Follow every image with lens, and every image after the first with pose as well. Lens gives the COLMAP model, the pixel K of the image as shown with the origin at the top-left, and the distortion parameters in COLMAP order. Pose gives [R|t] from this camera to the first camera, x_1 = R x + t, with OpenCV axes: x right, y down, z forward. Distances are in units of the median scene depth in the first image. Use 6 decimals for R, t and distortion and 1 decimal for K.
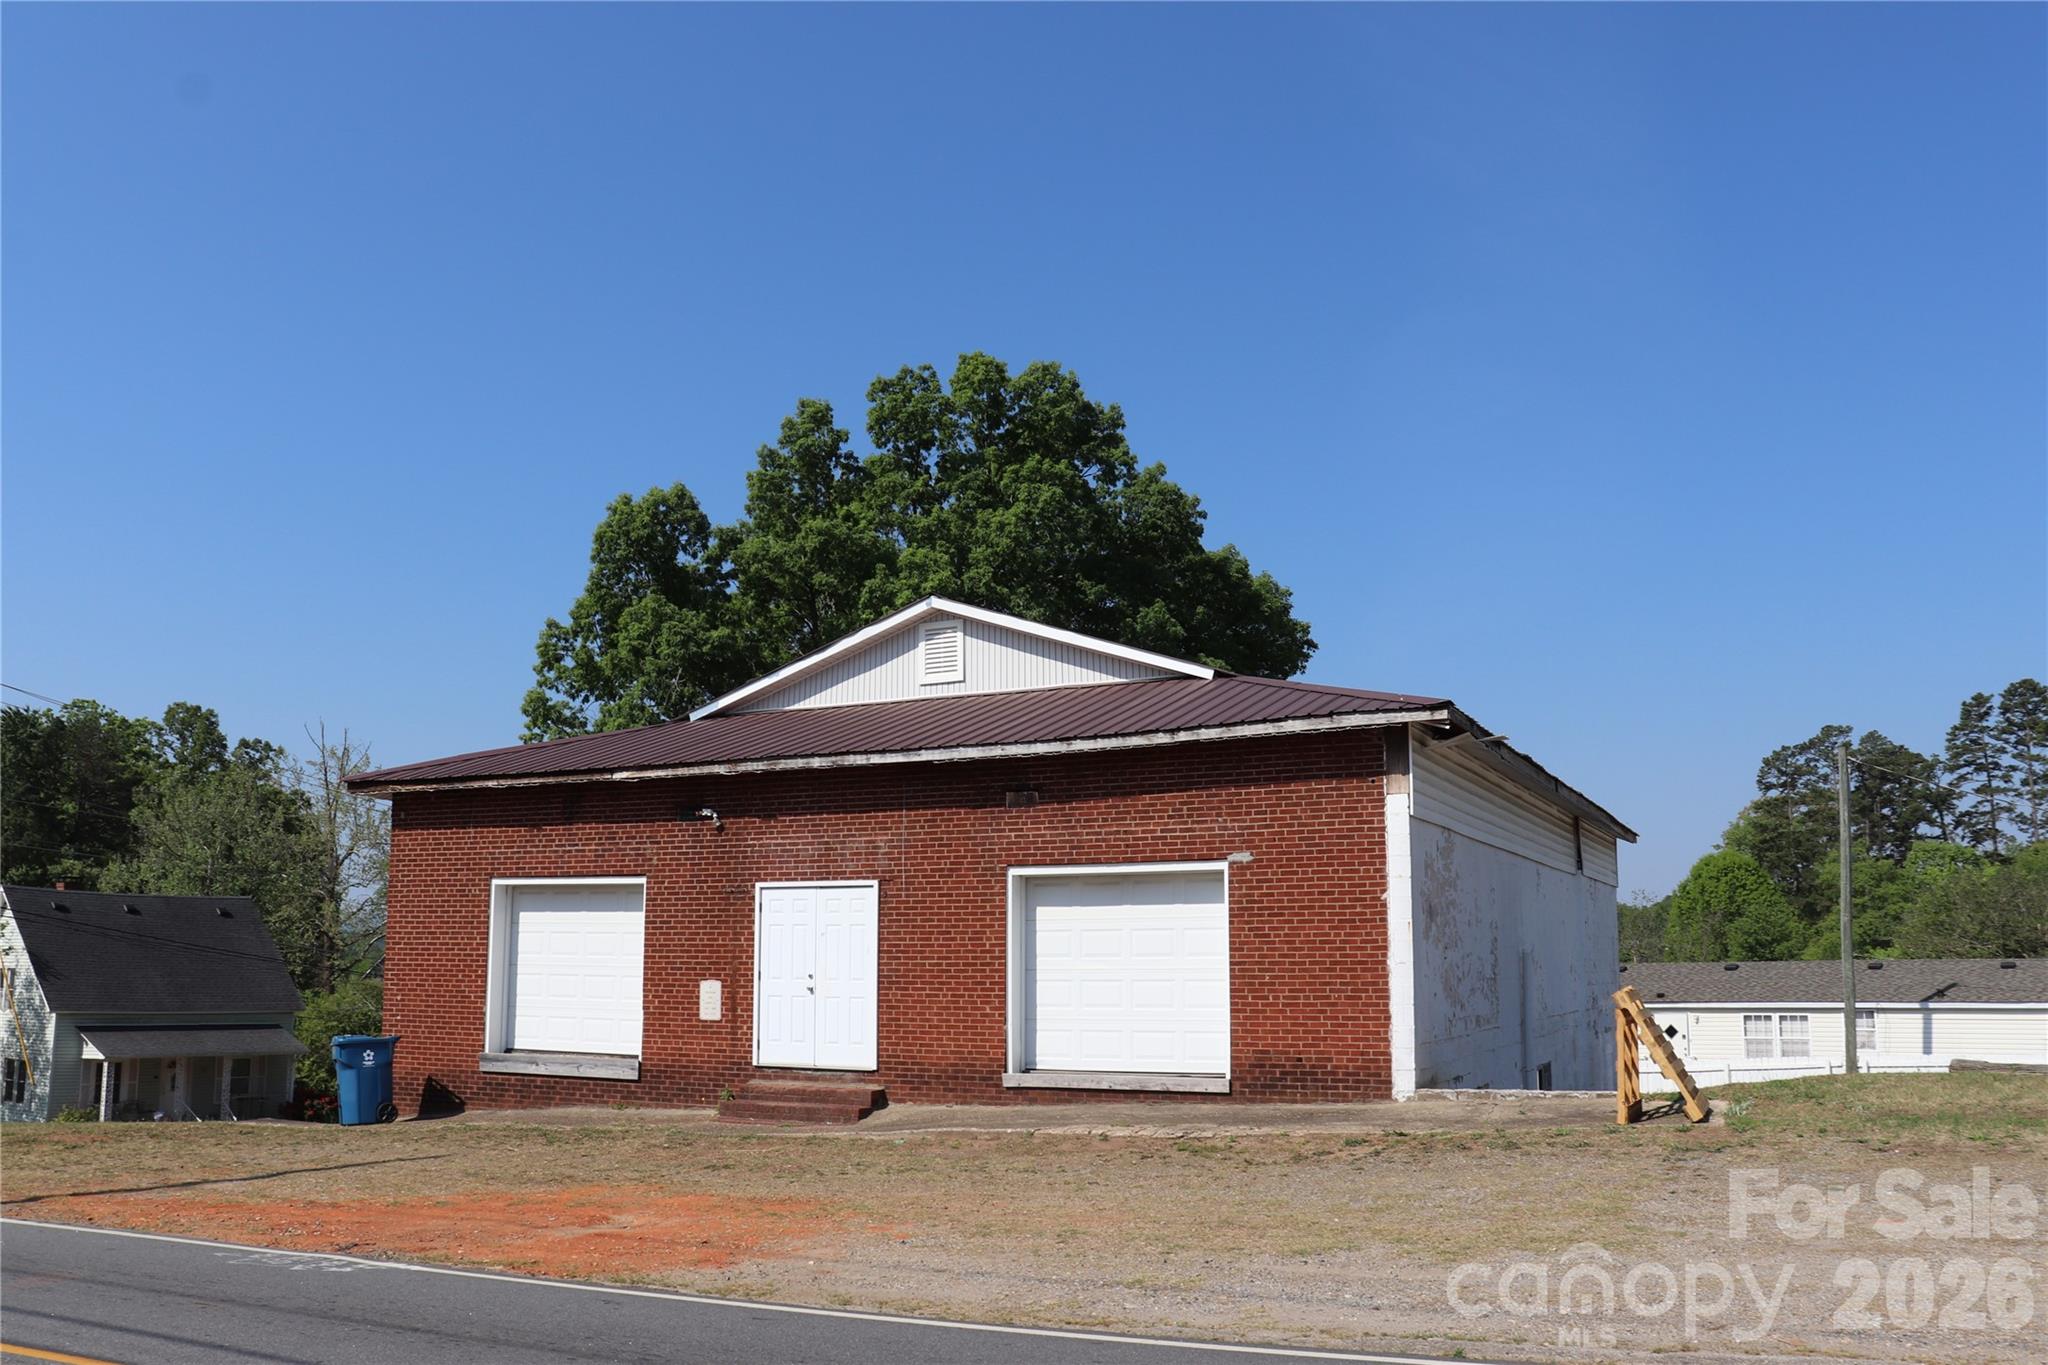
lens RADIAL K [[1728.8, 0, 1024.0], [0, 1728.8, 682.5], [0, 0, 1]] dist [-0.173968, 0.165269]
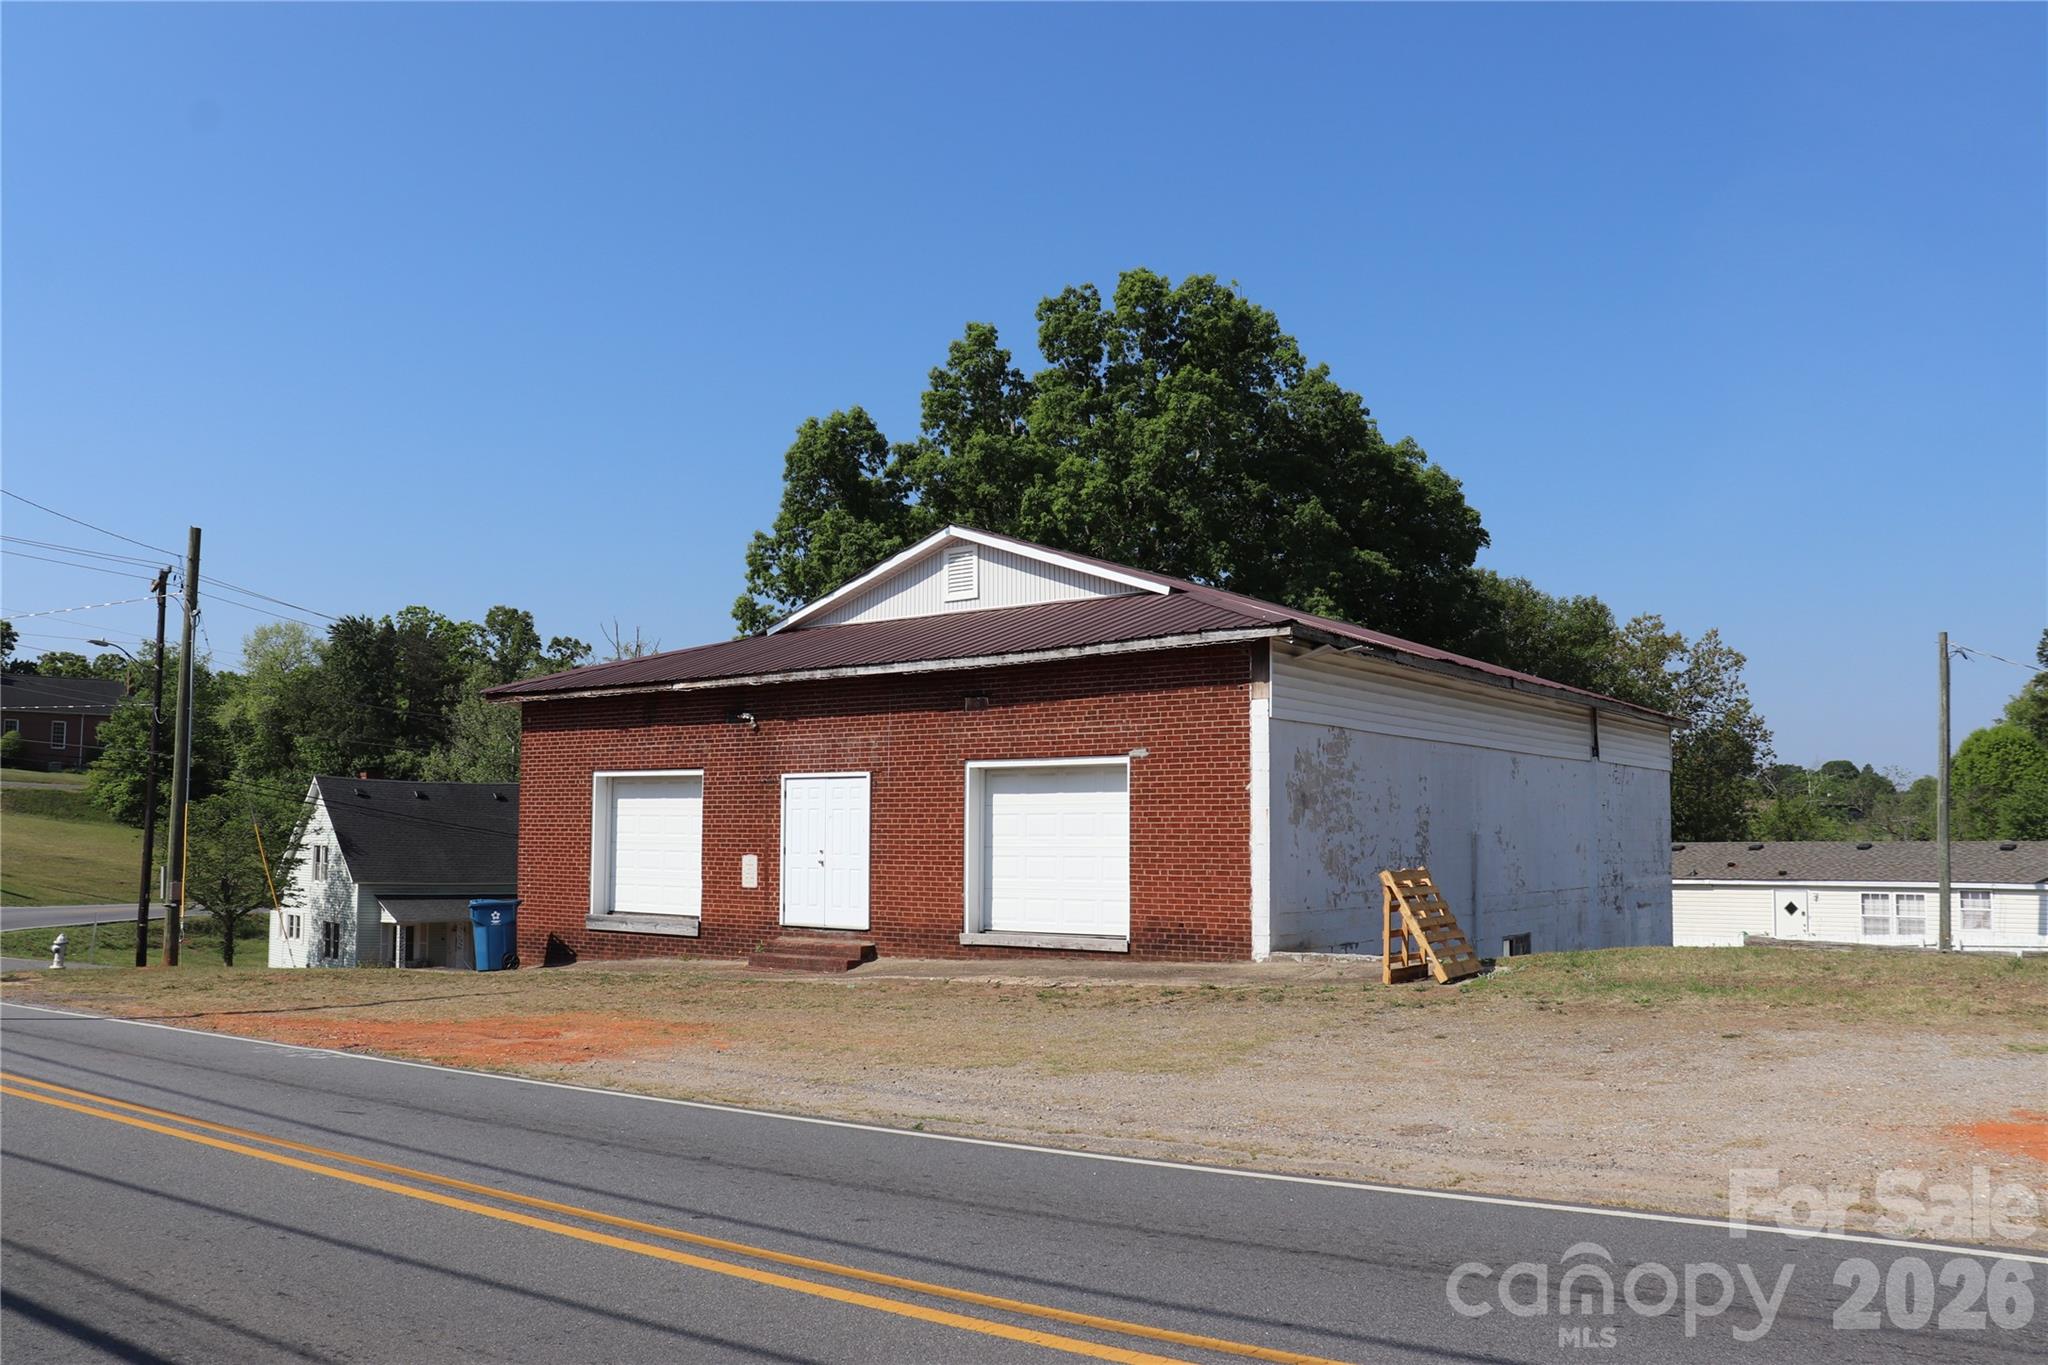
lens RADIAL K [[1691.2, 0, 1024.0], [0, 1691.2, 682.5], [0, 0, 1]] dist [-0.172930, 0.165596]
pose [[0.983393, -0.013487, -0.180989, 0.226102], [0.026224, 0.997329, 0.068165, -0.023633], [0.179586, -0.071779, 0.981120, -0.123459]]
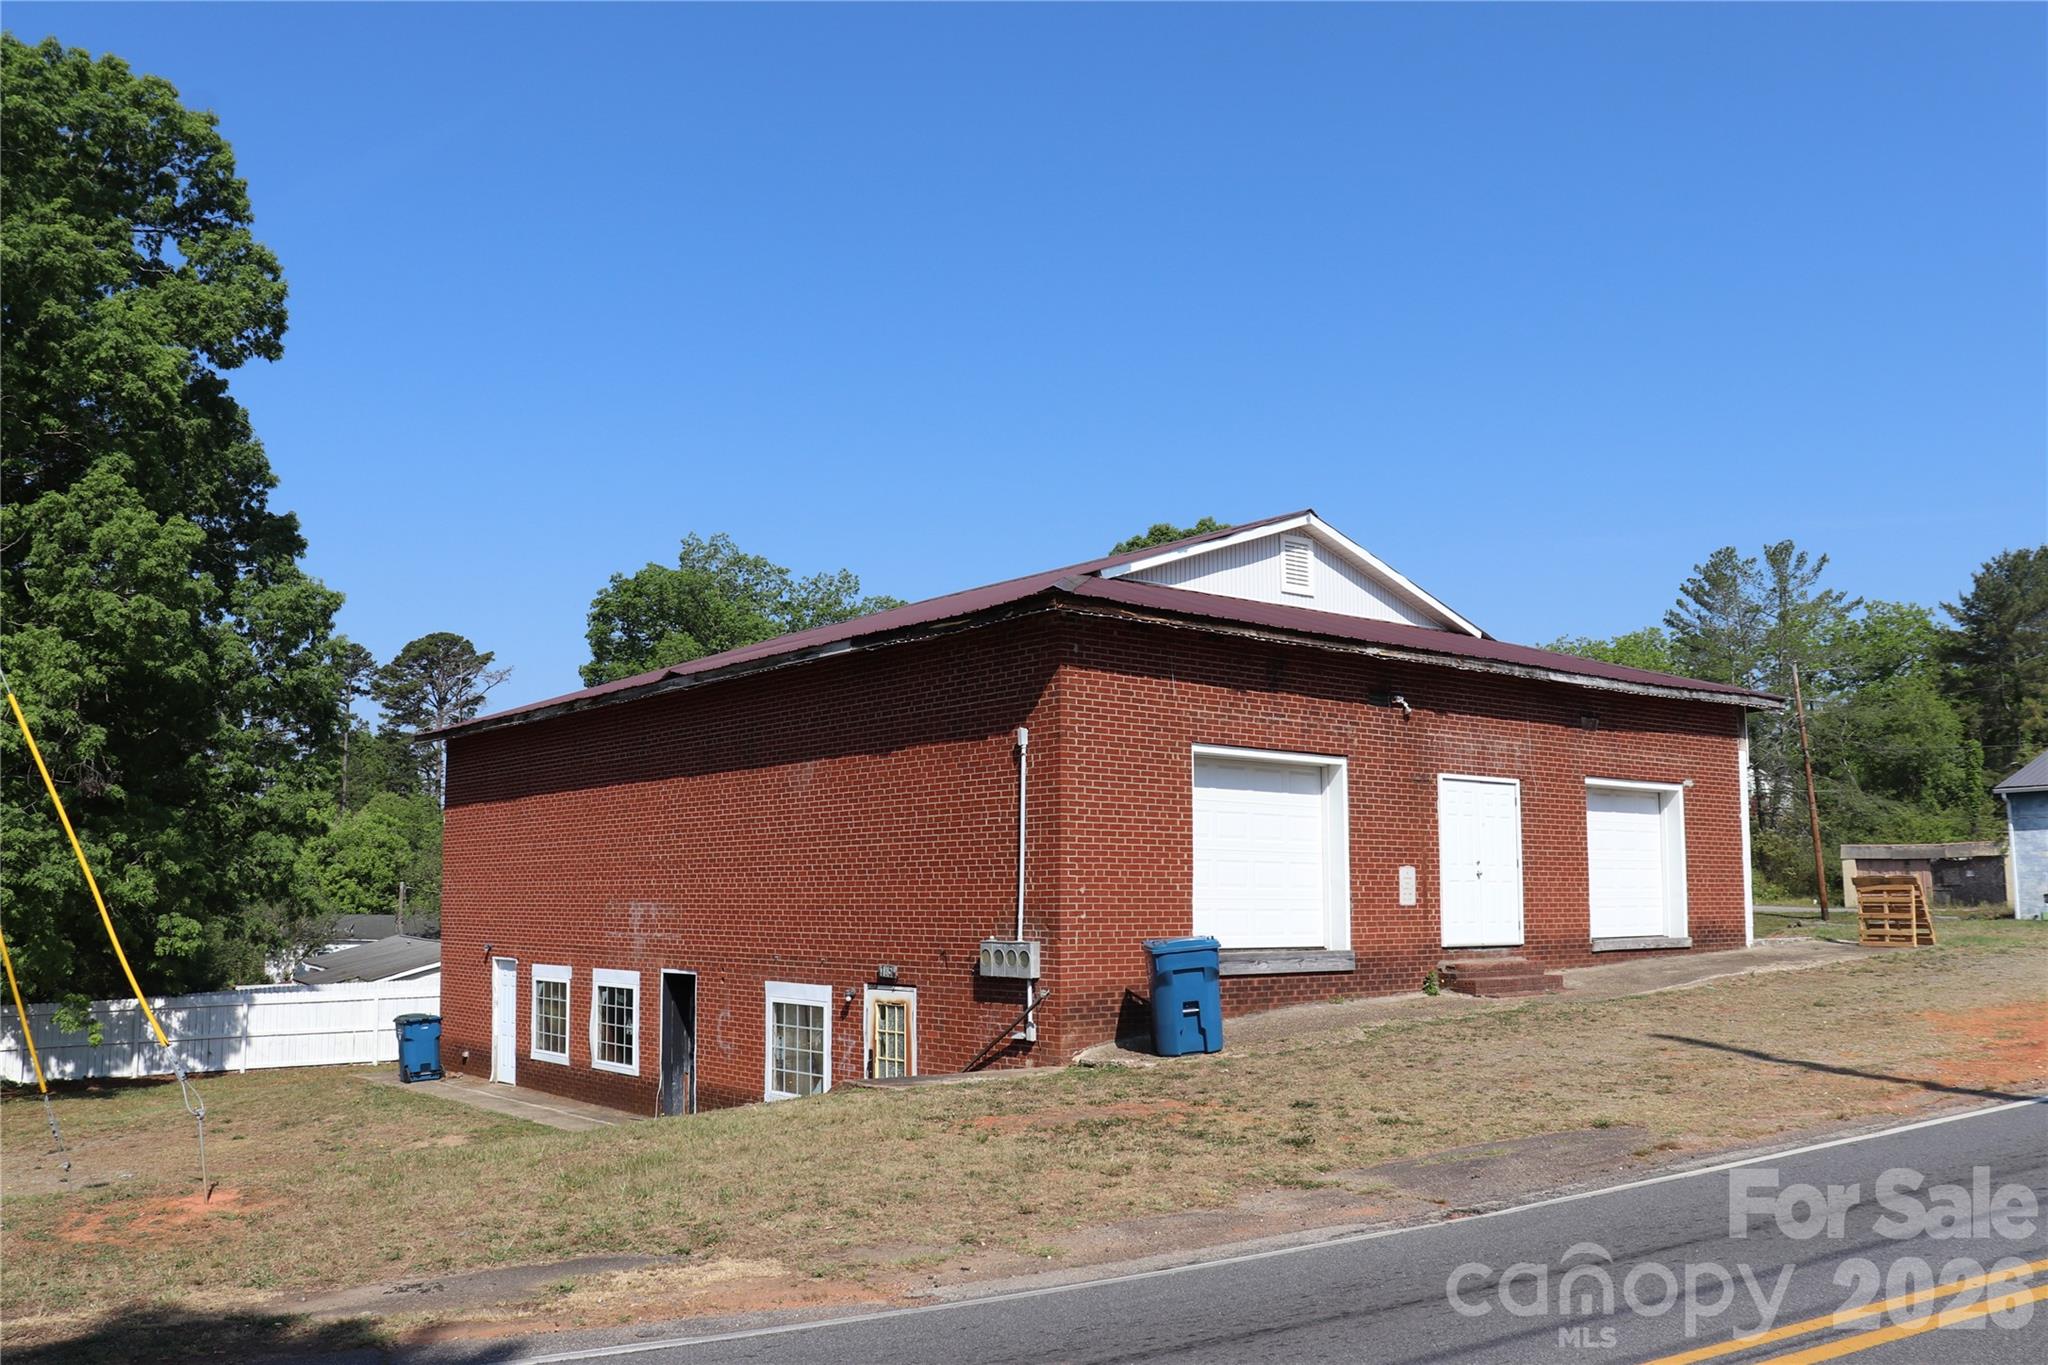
lens RADIAL K [[1703.5, 0, 1024.0], [0, 1703.5, 682.5], [0, 0, 1]] dist [-0.178753, 0.173979]
pose [[0.431592, 0.120264, 0.894016, -1.194001], [-0.148571, 0.987015, -0.061051, 0.162647], [-0.889750, -0.106475, 0.443856, 0.777511]]
